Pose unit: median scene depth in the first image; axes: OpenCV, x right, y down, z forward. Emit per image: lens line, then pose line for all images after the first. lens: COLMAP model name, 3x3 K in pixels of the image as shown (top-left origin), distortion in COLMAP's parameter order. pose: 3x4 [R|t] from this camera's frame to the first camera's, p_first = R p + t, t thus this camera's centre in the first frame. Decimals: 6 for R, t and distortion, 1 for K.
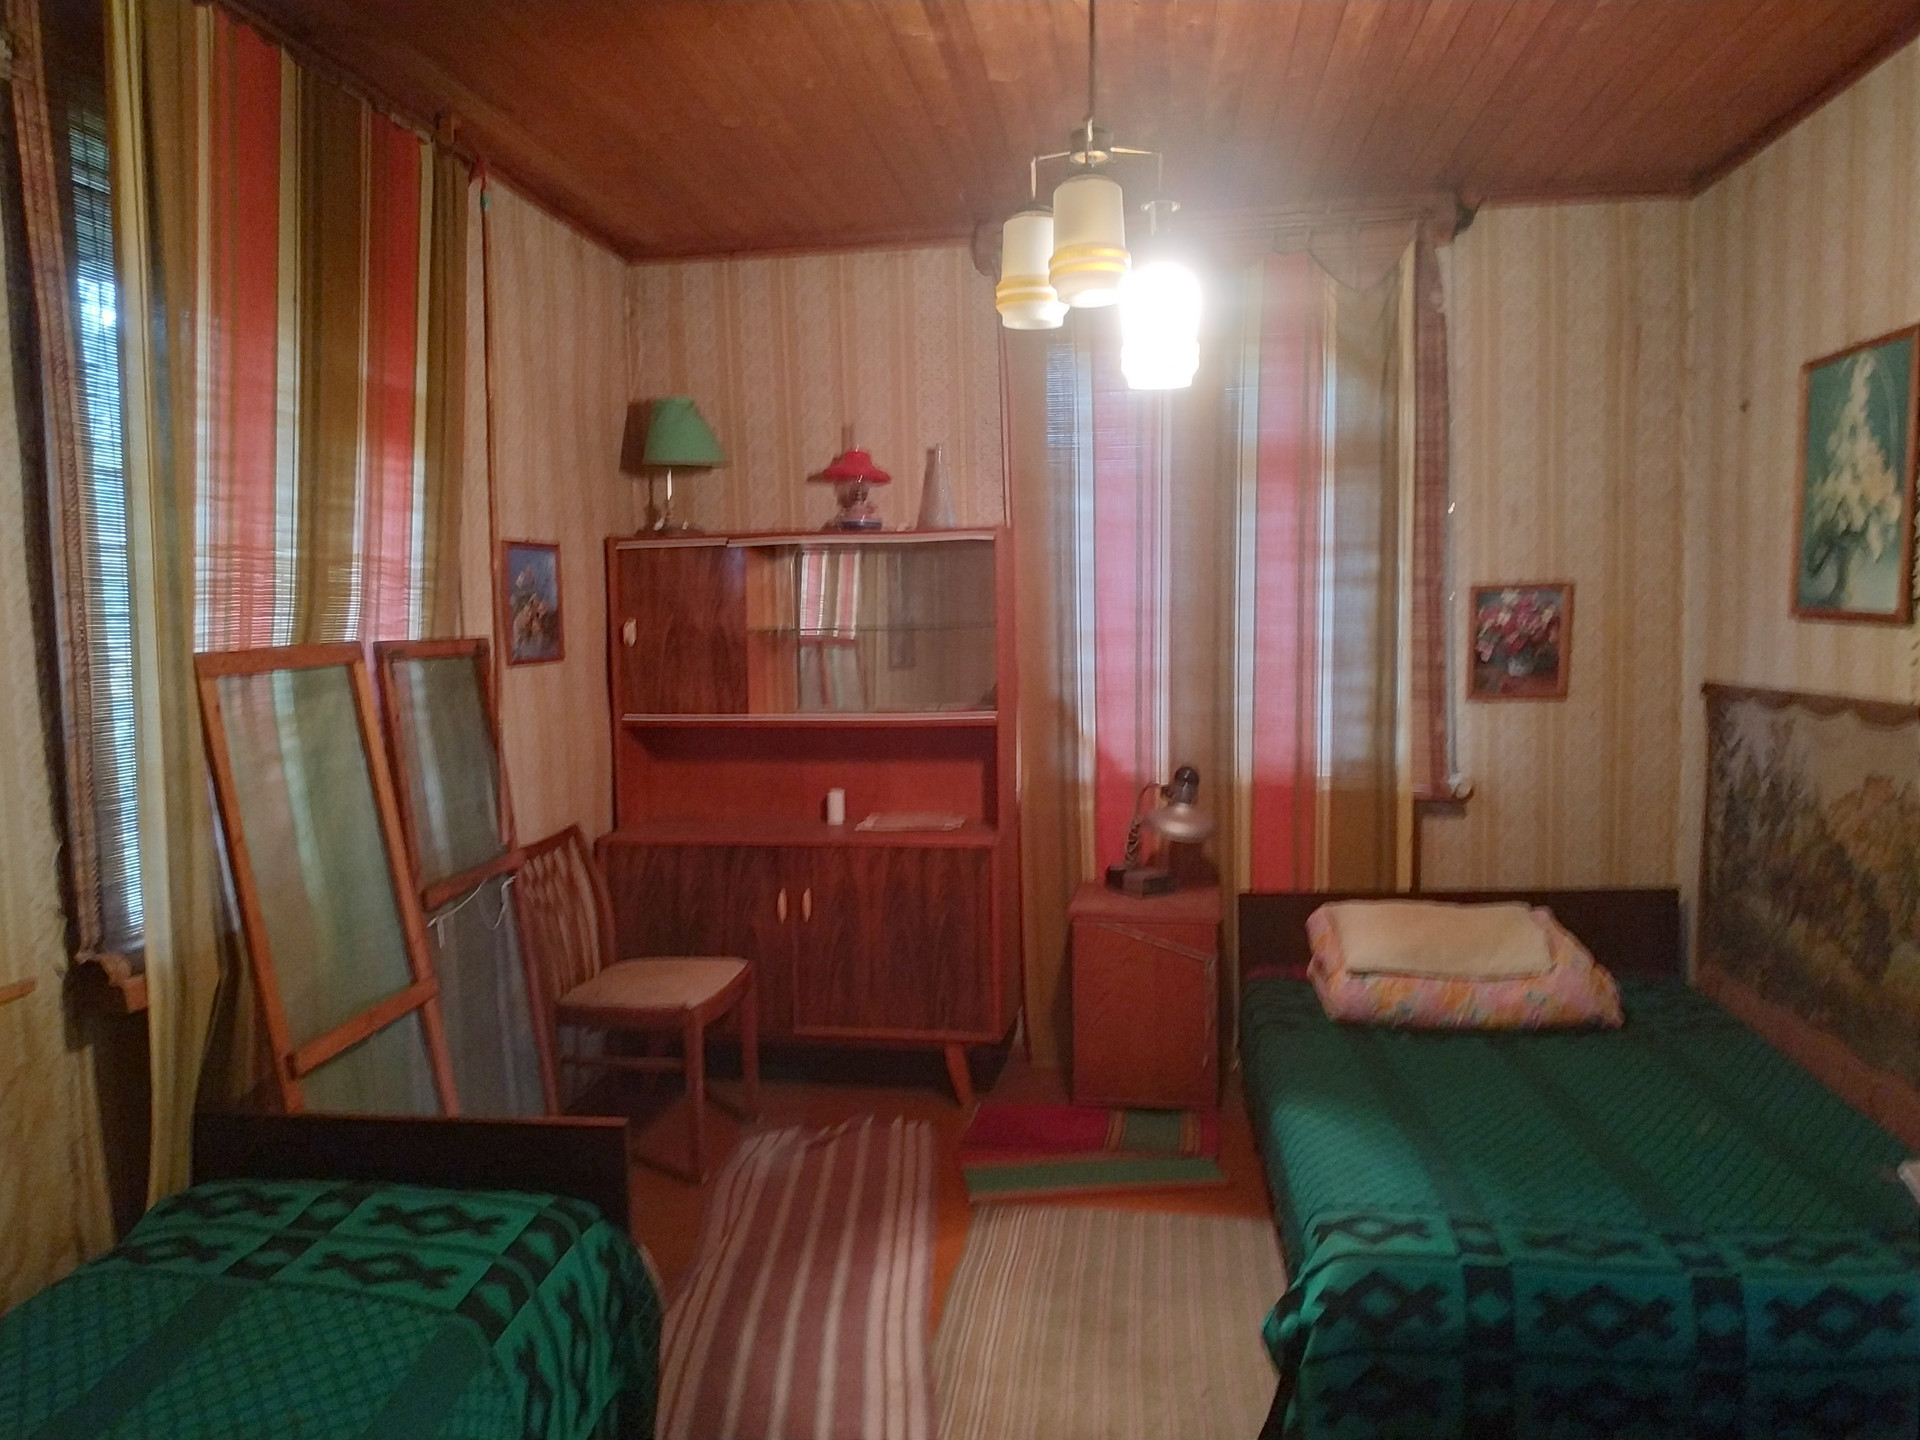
lens RADIAL K [[1360.6, 0, 960.0], [0, 1360.6, 720.0], [0, 0, 1]] dist [0.001477, -0.000363]
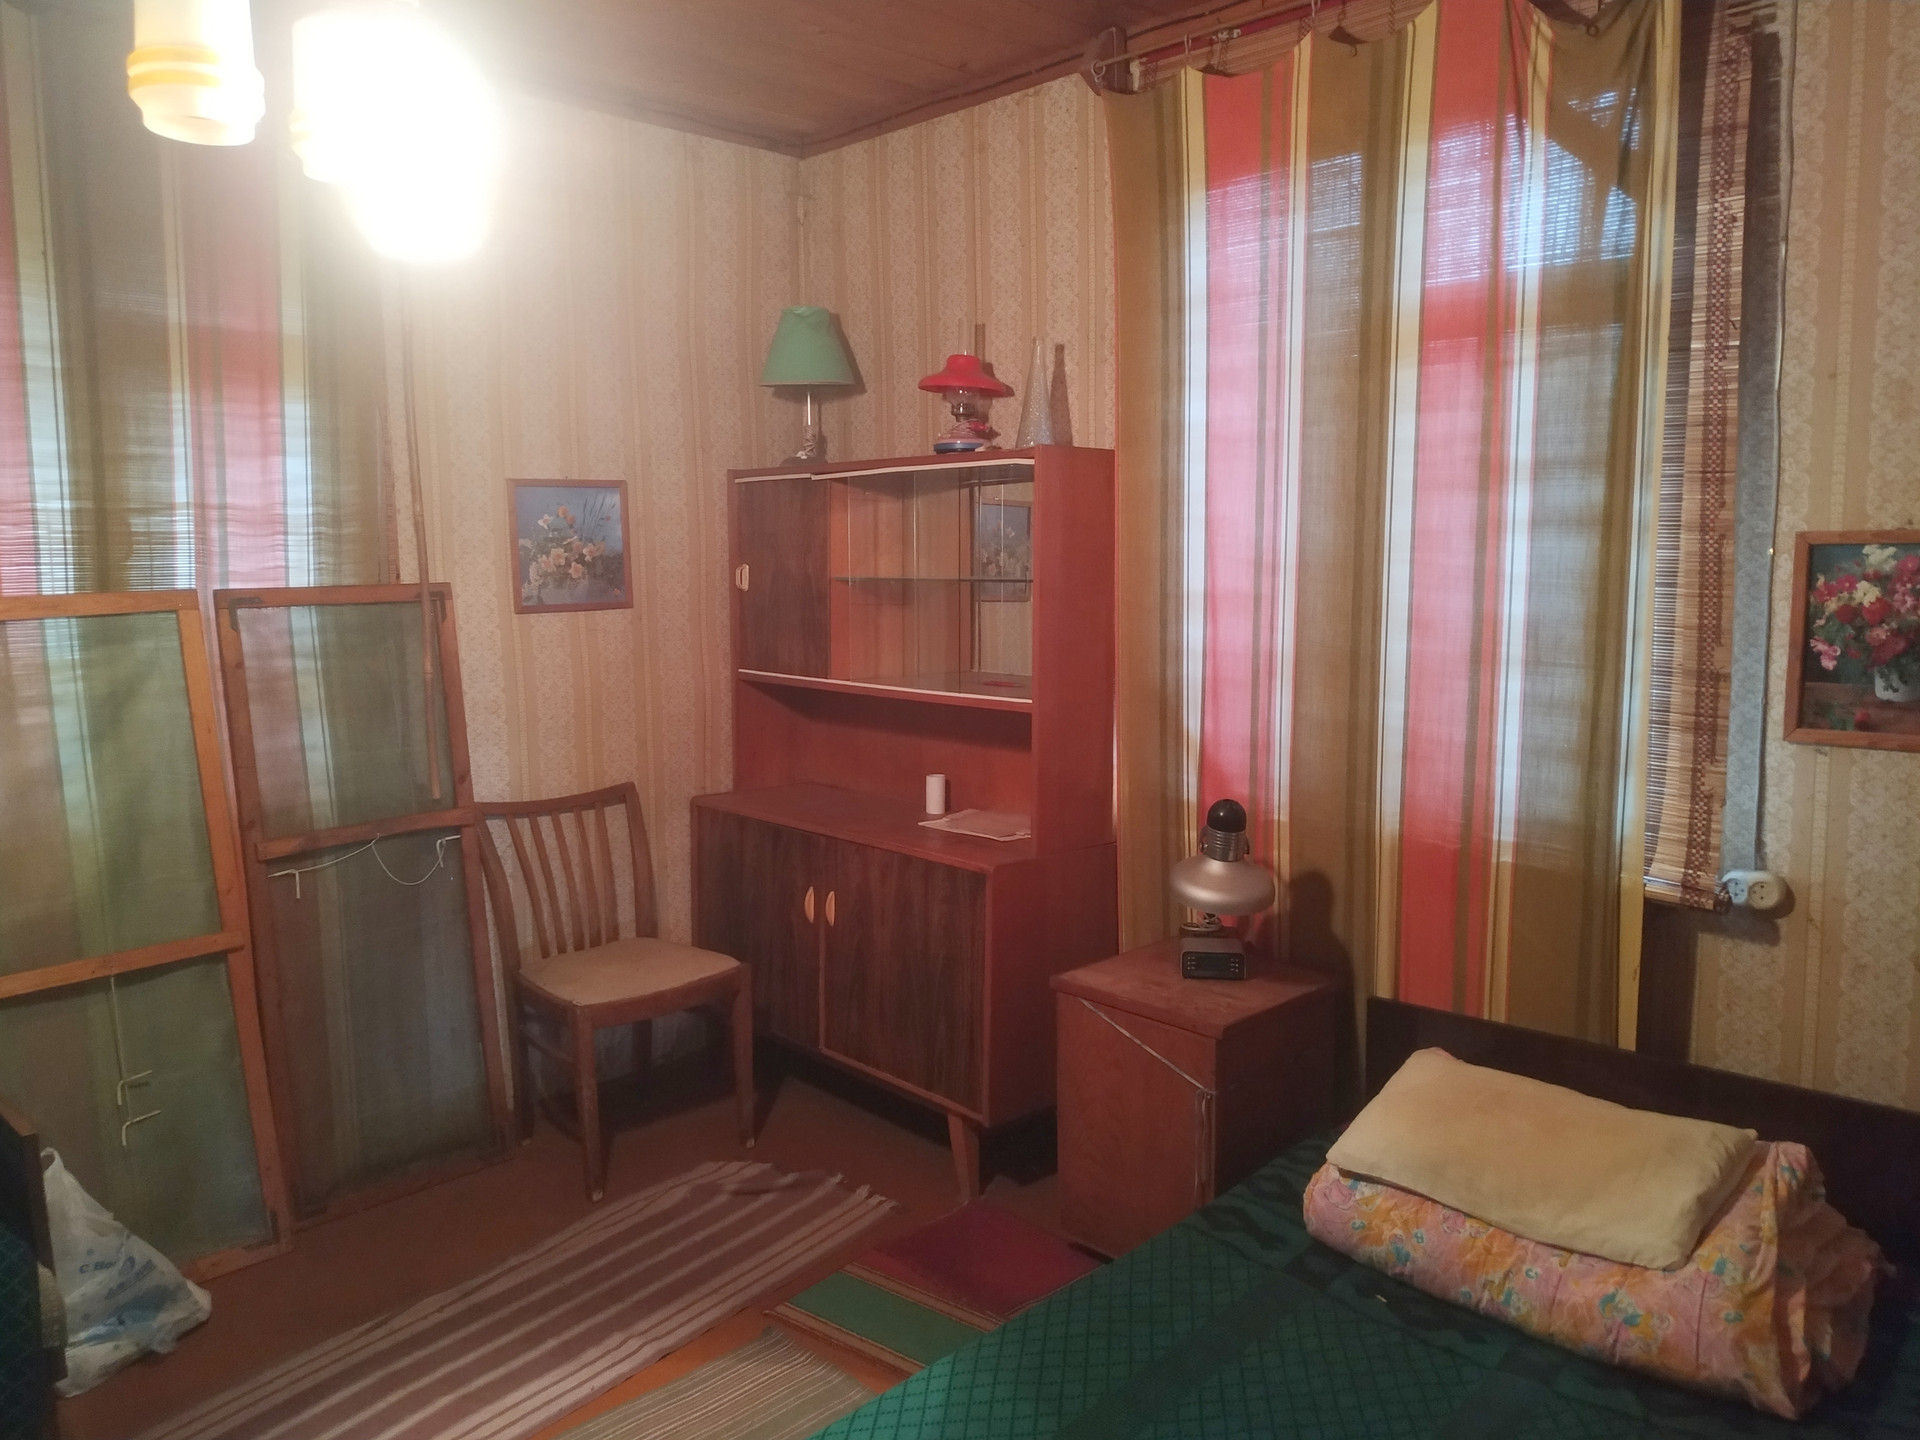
lens RADIAL K [[1399.9, 0, 960.0], [0, 1399.9, 720.0], [0, 0, 1]] dist [-0.009728, -0.005258]
pose [[0.804461, 0.086550, -0.587666, 0.443238], [-0.053796, 0.995878, 0.073027, -0.046896], [0.591564, -0.027133, 0.805801, 0.349323]]
